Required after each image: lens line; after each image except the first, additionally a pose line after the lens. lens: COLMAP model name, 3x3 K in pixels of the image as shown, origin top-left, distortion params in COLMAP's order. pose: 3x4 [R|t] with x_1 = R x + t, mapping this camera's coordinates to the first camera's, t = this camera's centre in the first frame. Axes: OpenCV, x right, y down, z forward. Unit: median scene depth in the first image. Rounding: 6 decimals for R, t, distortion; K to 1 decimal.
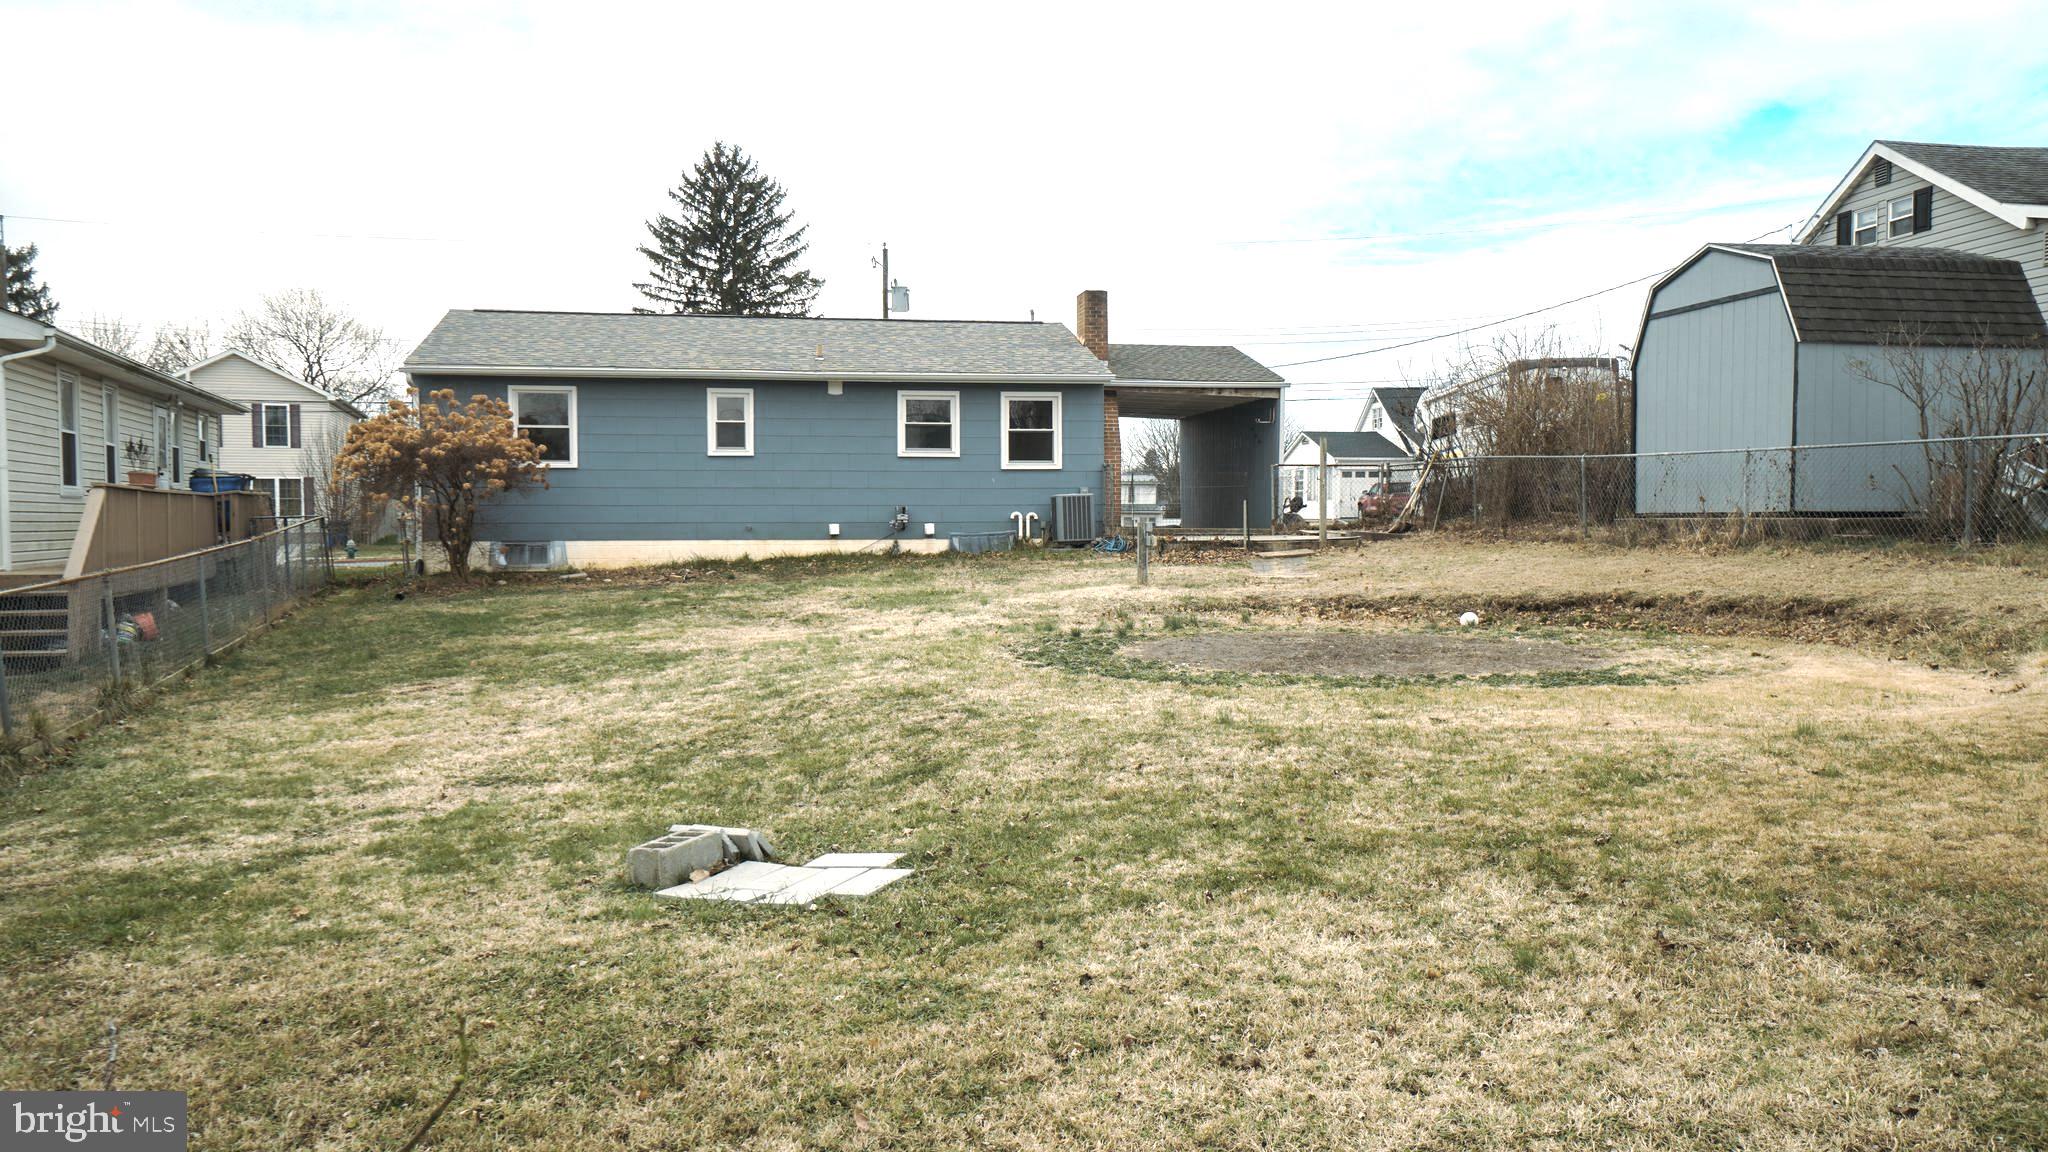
lens RADIAL K [[1519.7, 0, 1024.0], [0, 1519.7, 576.0], [0, 0, 1]] dist [0.035445, 0.007664]
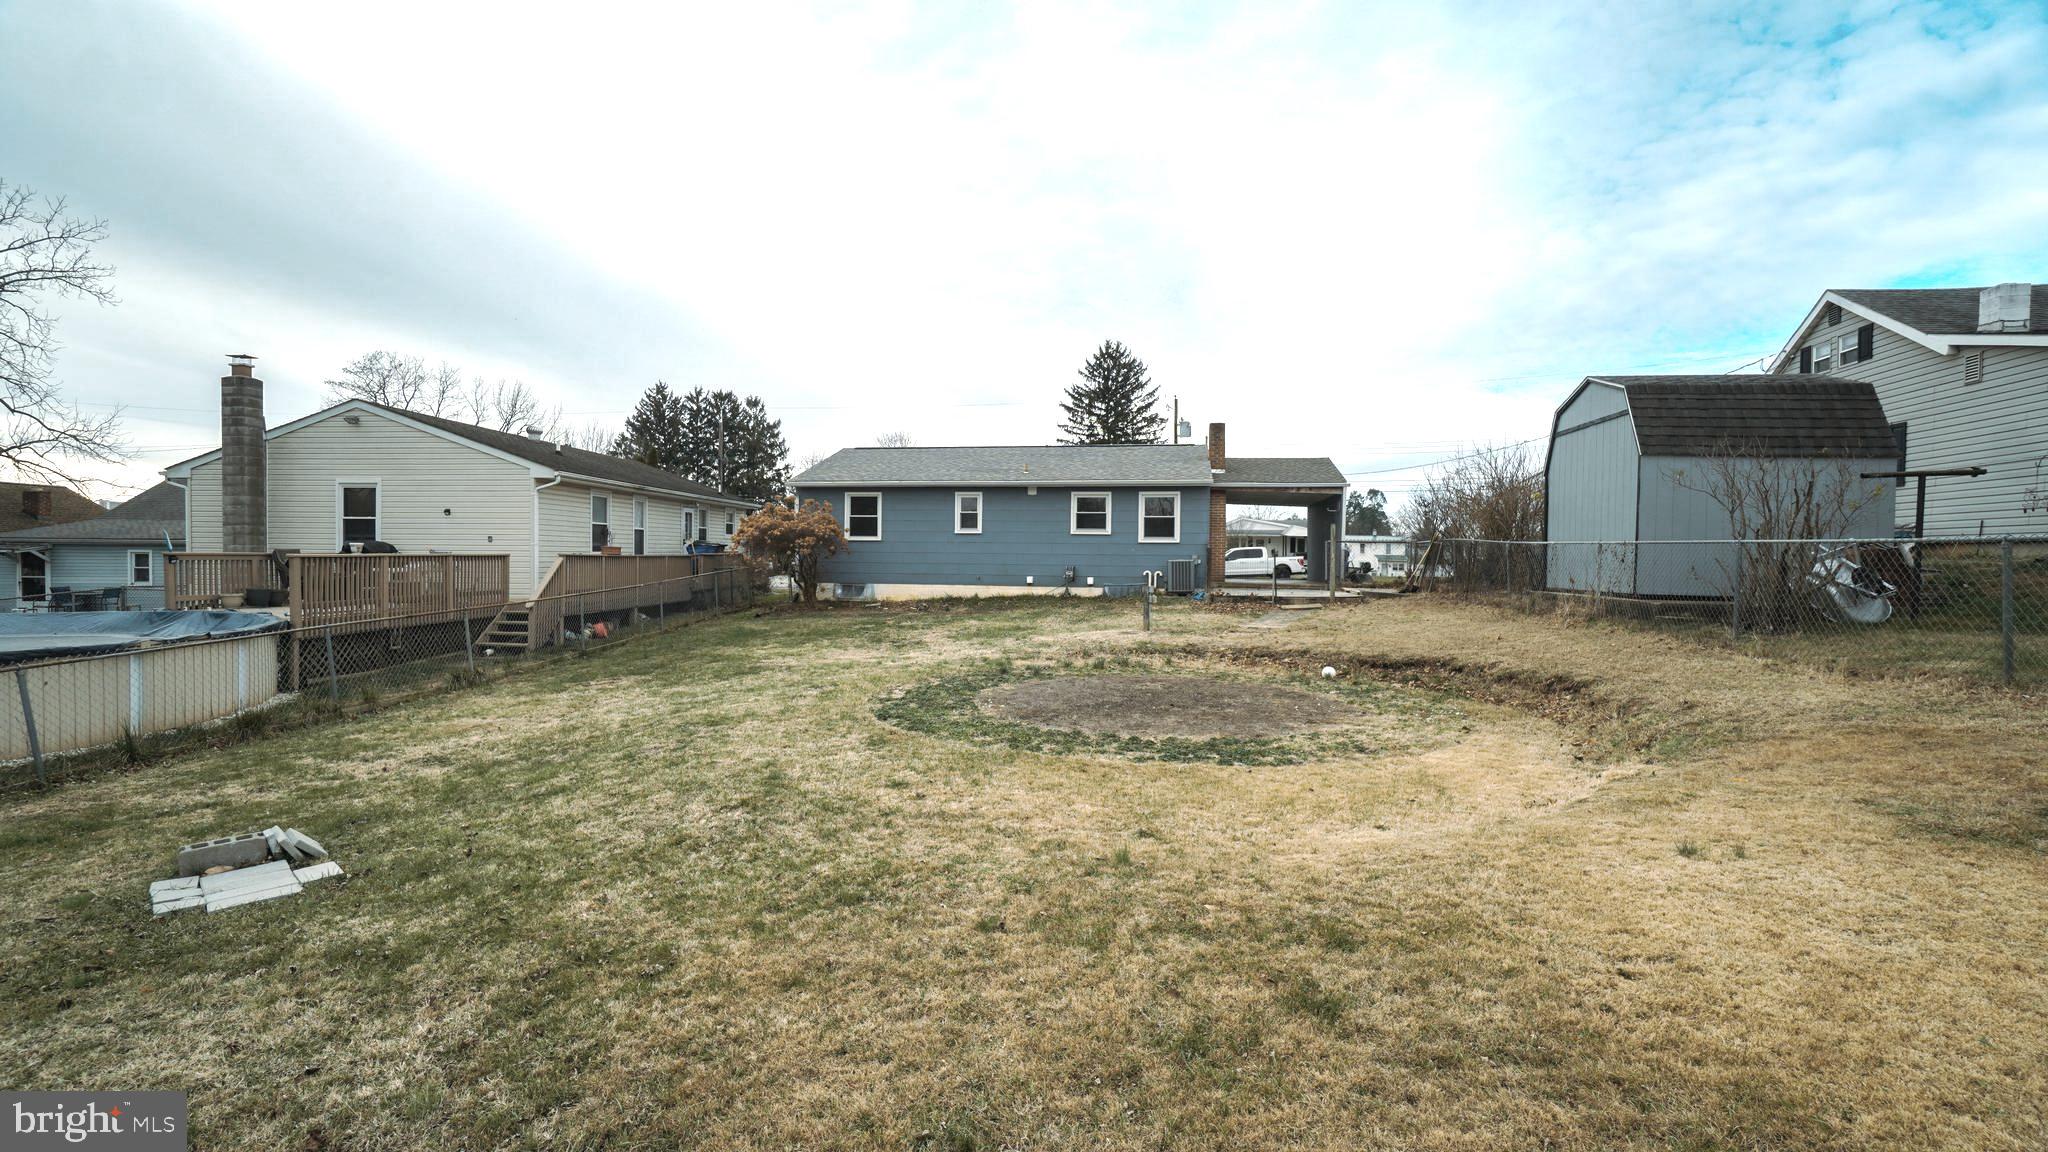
lens RADIAL K [[900.0, 0, 1018.6], [0, 900.0, 580.6], [0, 0, 1]] dist [-0.065592, 0.023380]
pose [[0.937475, 0.023553, -0.347254, 0.189151], [-0.028062, 0.999574, -0.007962, -0.022250], [0.346919, 0.017208, 0.937737, 0.120129]]
